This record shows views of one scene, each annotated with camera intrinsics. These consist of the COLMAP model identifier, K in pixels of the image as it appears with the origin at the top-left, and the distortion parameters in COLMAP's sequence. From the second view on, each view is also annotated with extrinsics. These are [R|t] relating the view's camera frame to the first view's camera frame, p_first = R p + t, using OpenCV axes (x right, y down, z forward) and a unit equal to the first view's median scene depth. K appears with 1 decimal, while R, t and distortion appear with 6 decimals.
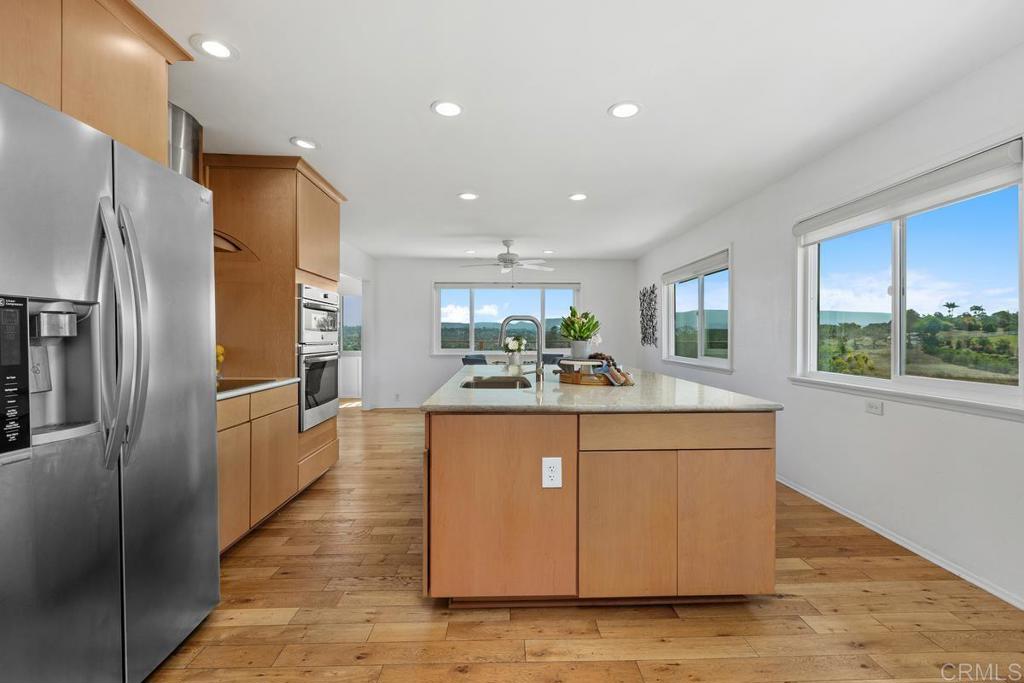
lens RADIAL K [[453.5, 0, 512.0], [0, 453.5, 341.5], [0, 0, 1]] dist [0.001132, -0.000316]
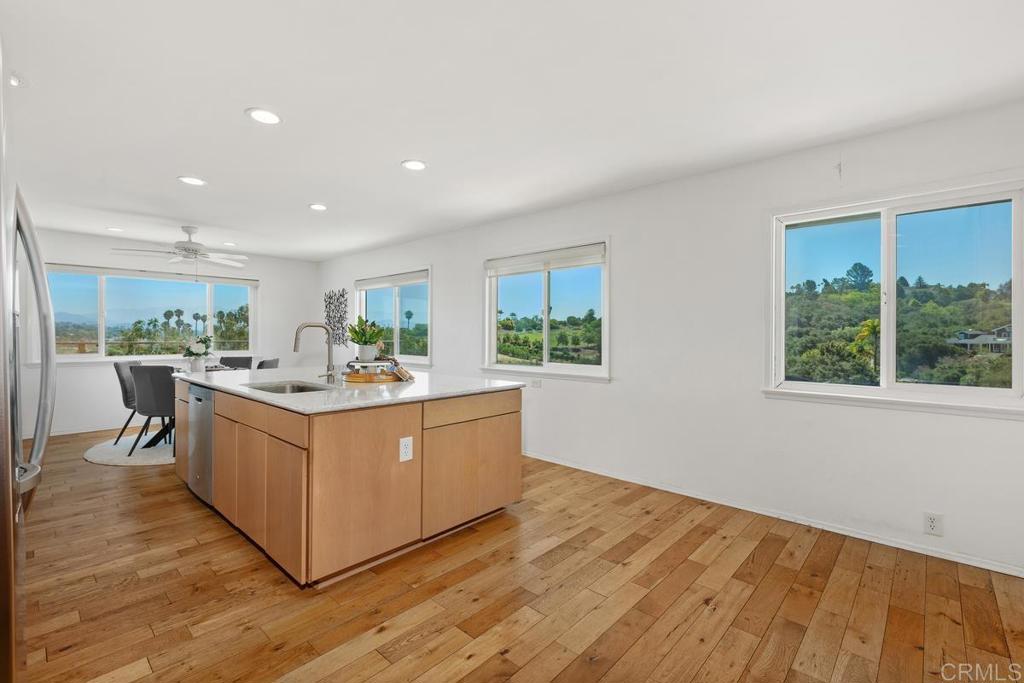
lens RADIAL K [[453.5, 0, 512.0], [0, 453.5, 341.5], [0, 0, 1]] dist [0.001132, -0.000316]
pose [[0.699562, -0.009623, 0.714507, -0.475733], [0.005238, 0.999952, 0.008339, -0.021422], [-0.714553, -0.002091, 0.699578, -0.093958]]
